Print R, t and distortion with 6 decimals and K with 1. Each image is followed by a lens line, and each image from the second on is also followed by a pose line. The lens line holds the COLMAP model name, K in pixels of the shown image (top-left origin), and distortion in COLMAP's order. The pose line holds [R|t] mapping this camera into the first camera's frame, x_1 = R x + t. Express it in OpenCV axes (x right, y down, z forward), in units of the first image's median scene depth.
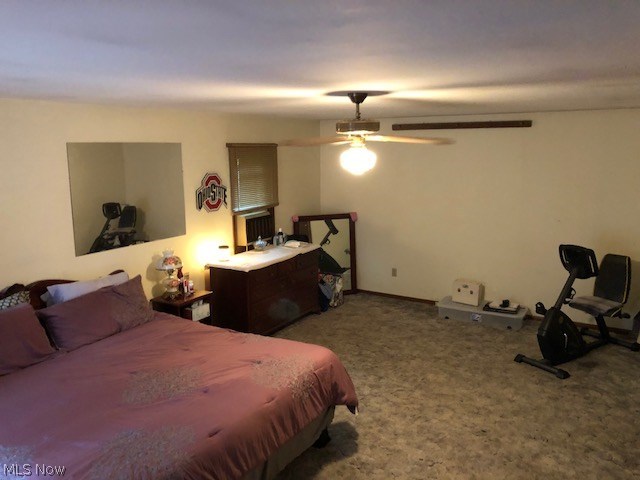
lens RADIAL K [[522.9, 0, 318.6], [0, 522.9, 239.0], [0, 0, 1]] dist [0.046143, -0.052143]
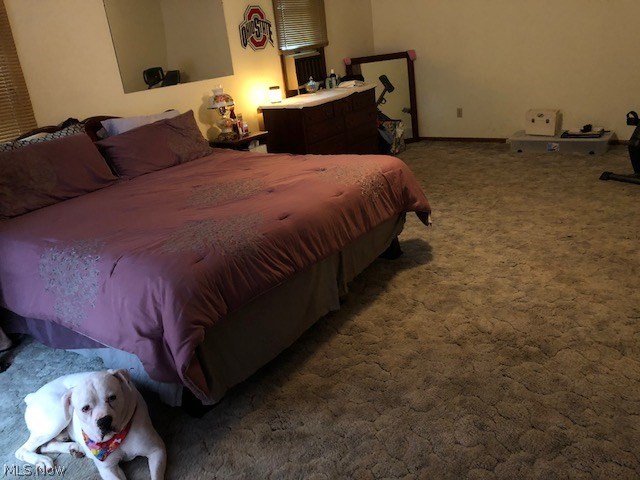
lens RADIAL K [[522.9, 0, 316.0], [0, 522.9, 240.7], [0, 0, 1]] dist [0.046143, -0.052143]
pose [[0.990795, -0.068605, -0.116698, -0.019673], [0.089026, 0.979641, 0.179936, 0.150730], [0.101978, -0.188669, 0.976732, 0.041884]]
